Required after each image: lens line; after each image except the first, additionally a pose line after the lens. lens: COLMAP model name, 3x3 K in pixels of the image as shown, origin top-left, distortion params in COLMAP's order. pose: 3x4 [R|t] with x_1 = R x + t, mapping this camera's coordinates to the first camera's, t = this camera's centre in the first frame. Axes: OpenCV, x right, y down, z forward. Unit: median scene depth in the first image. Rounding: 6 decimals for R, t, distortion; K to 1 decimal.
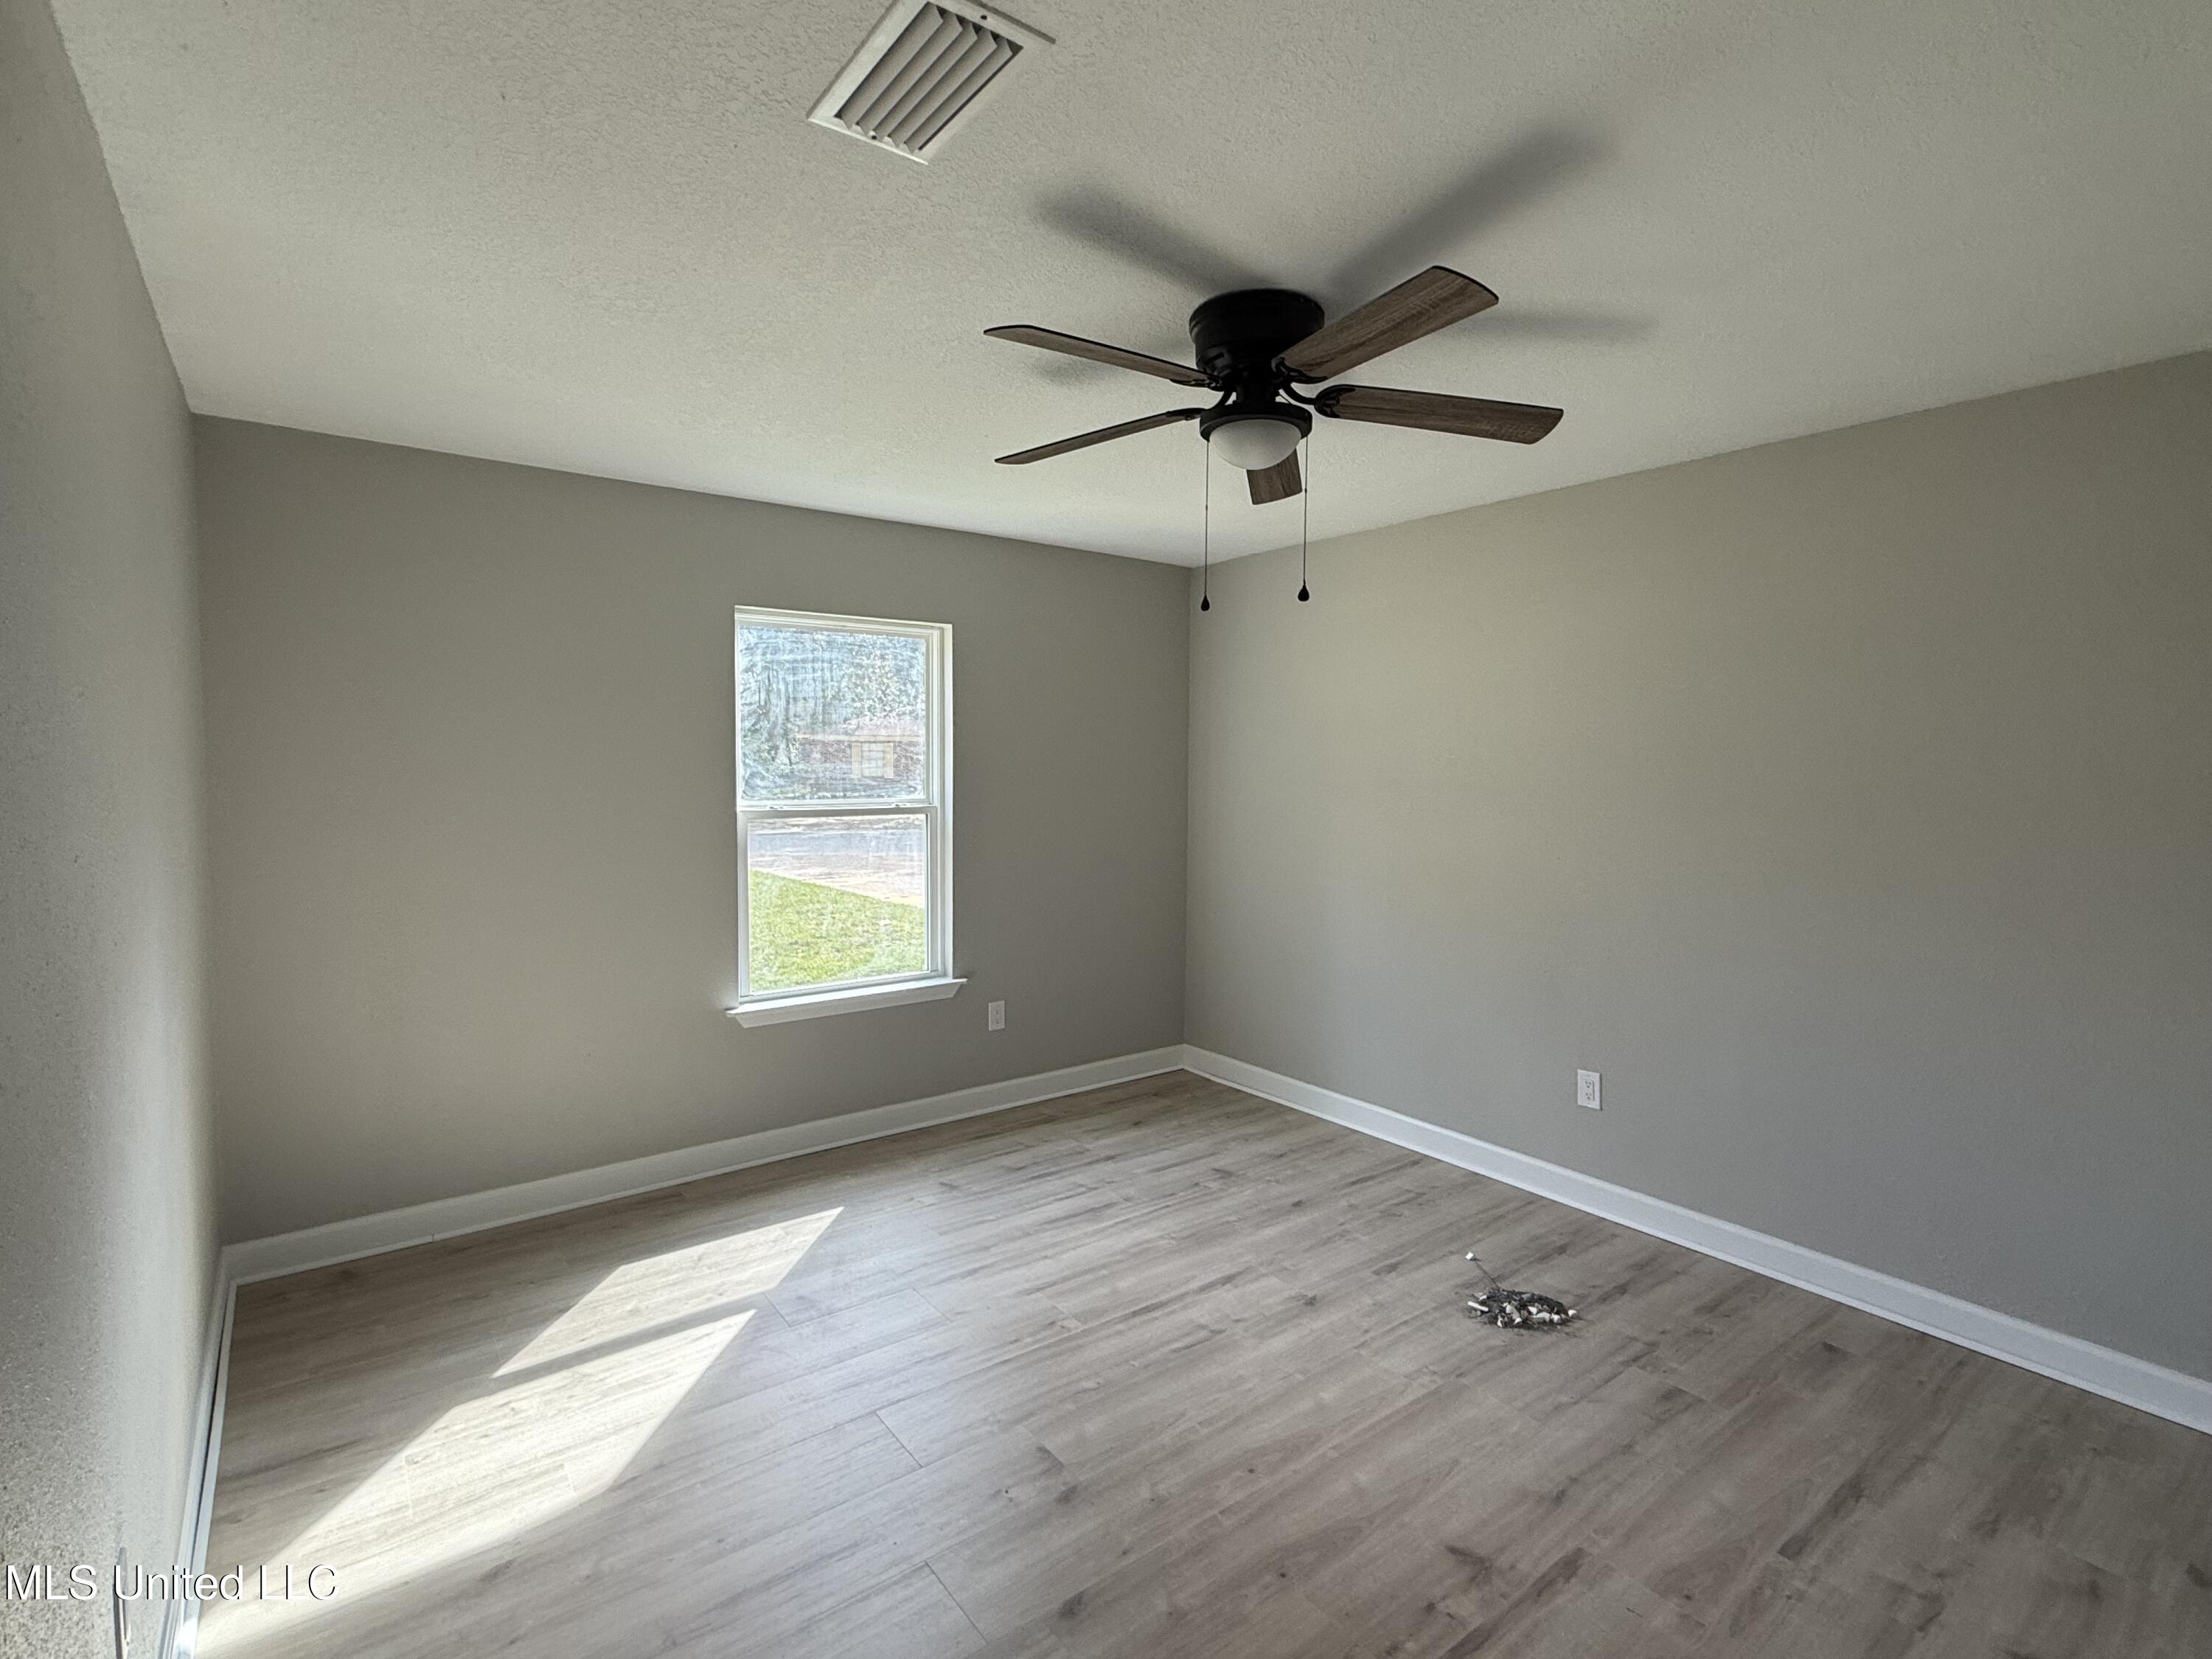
lens RADIAL K [[1058.9, 0, 1106.0], [0, 1058.9, 829.5], [0, 0, 1]] dist [0.000079, 0.000014]
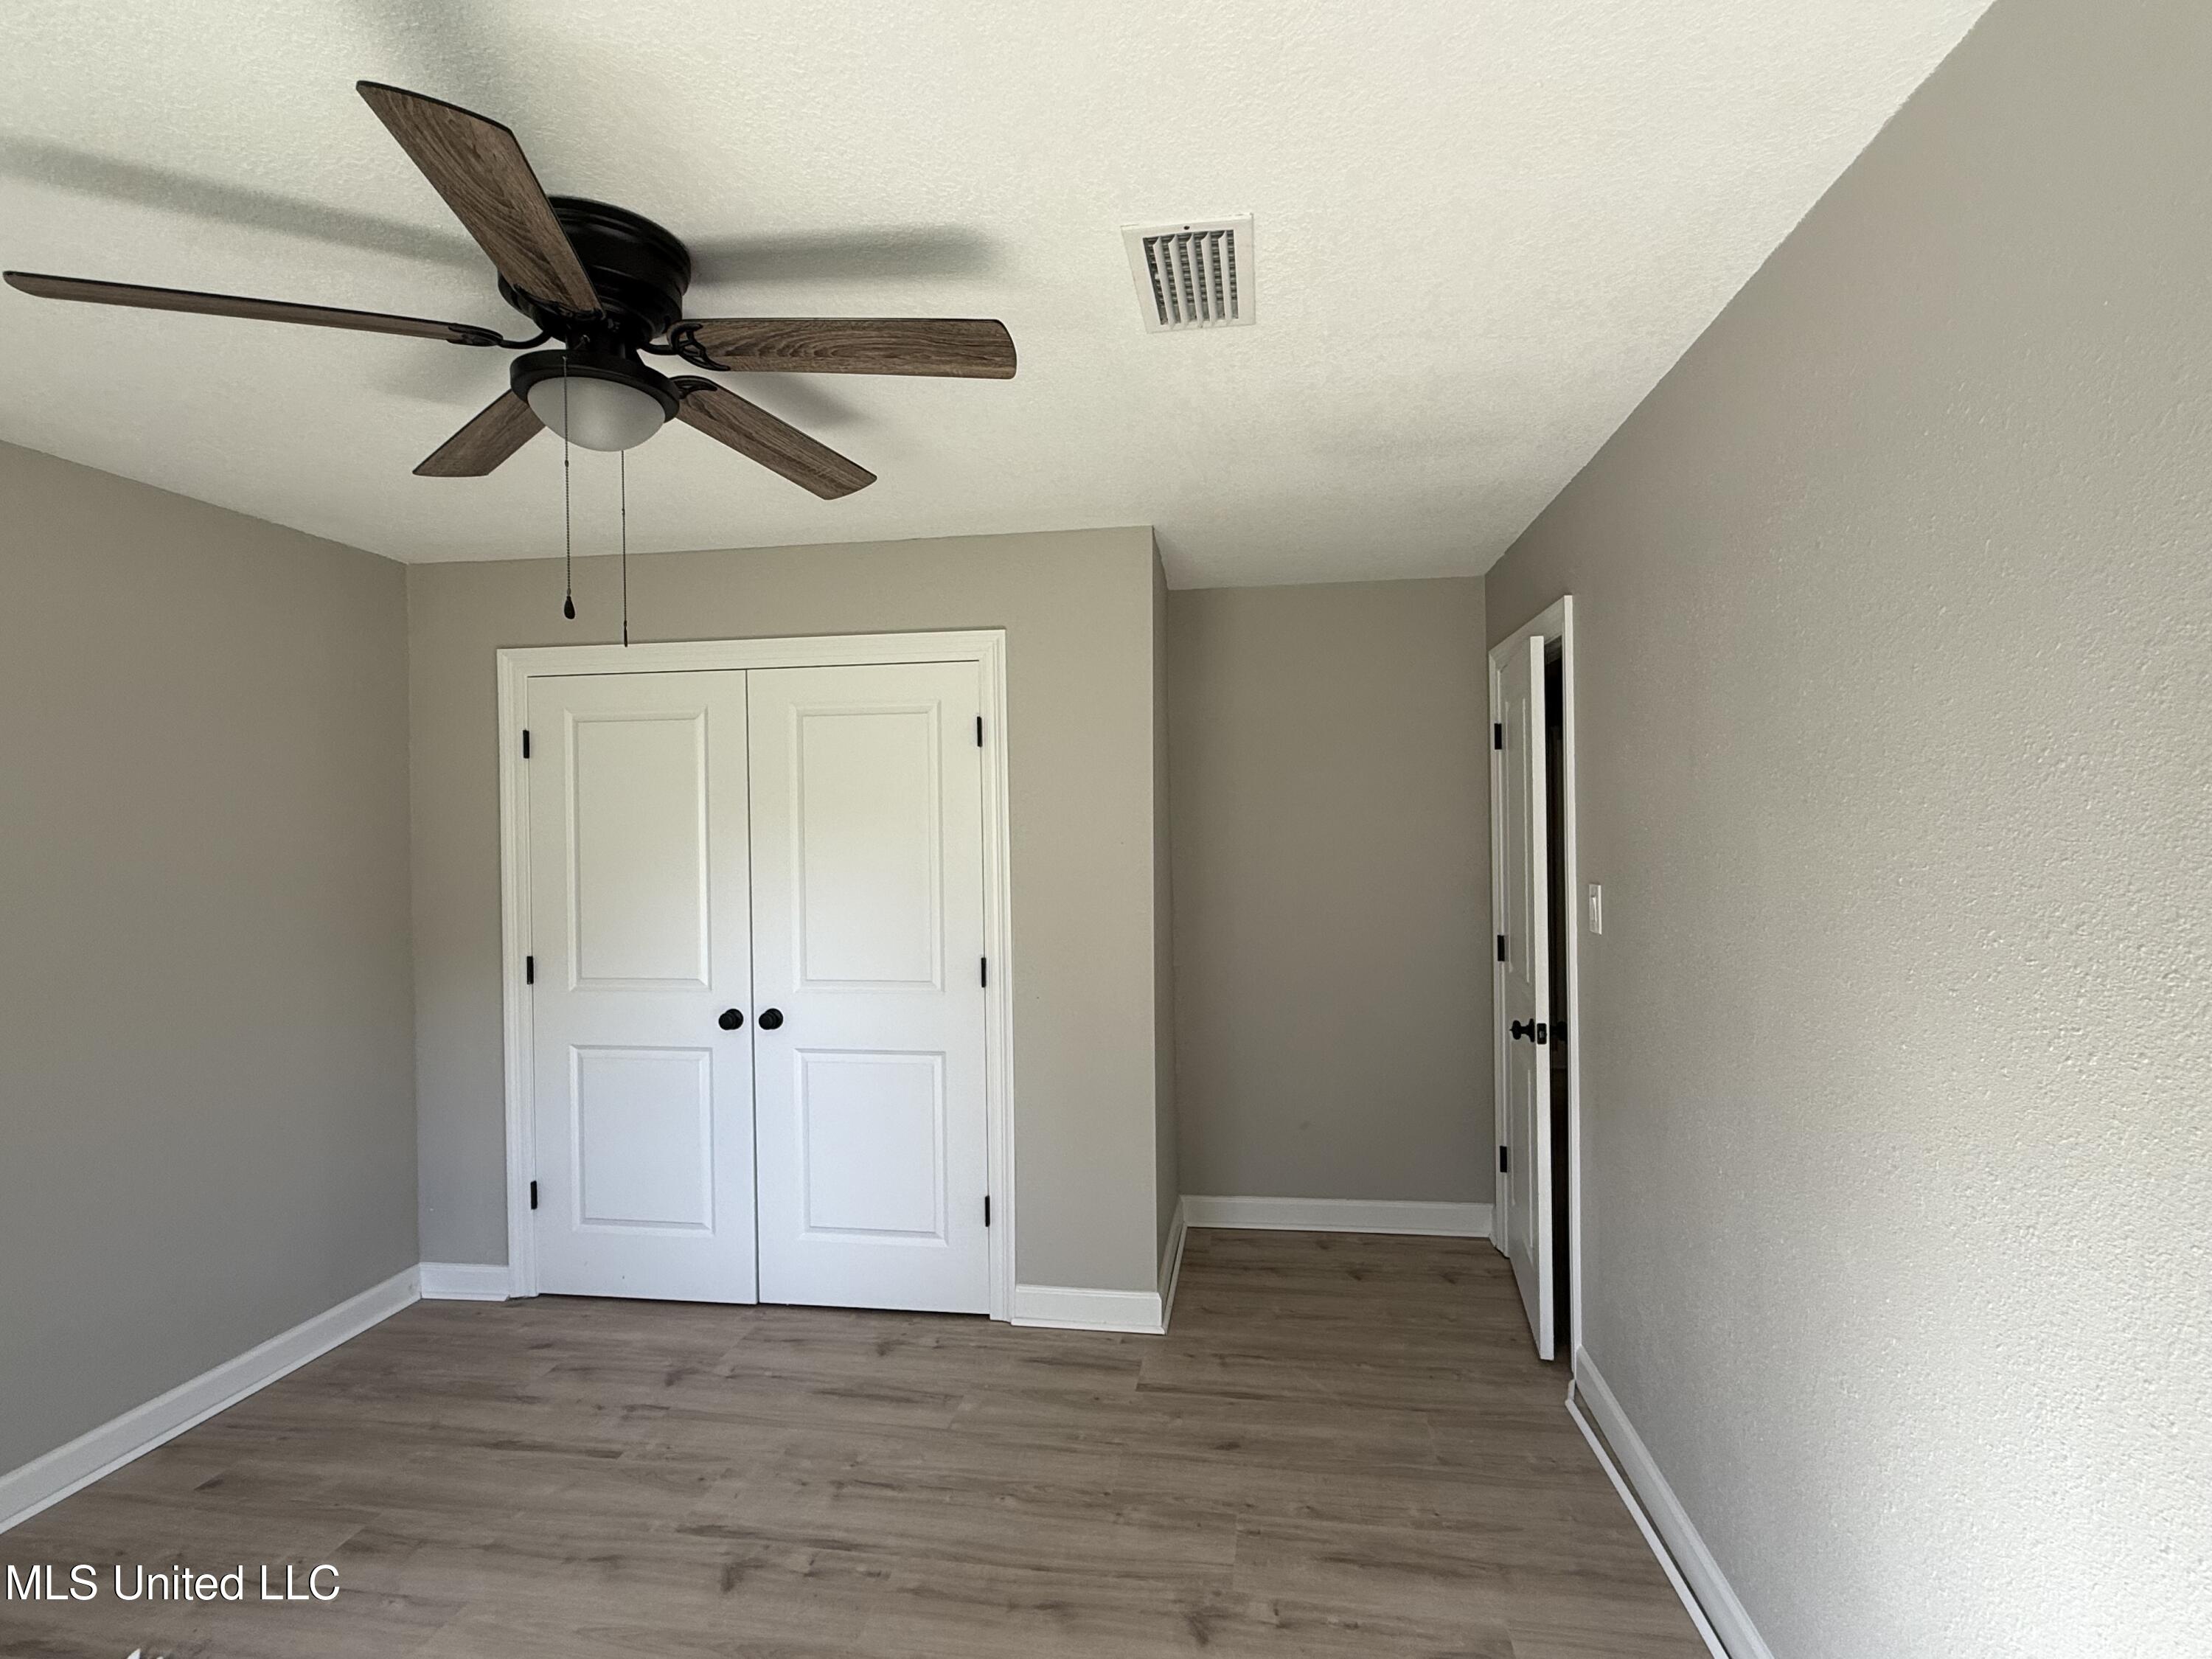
lens RADIAL K [[1058.9, 0, 1106.0], [0, 1058.9, 829.5], [0, 0, 1]] dist [0.000079, 0.000014]
pose [[-0.700645, 0.007916, 0.713466, -0.622438], [0.058291, 0.997231, 0.046180, -0.083519], [-0.711125, 0.073944, -0.699166, 1.283025]]
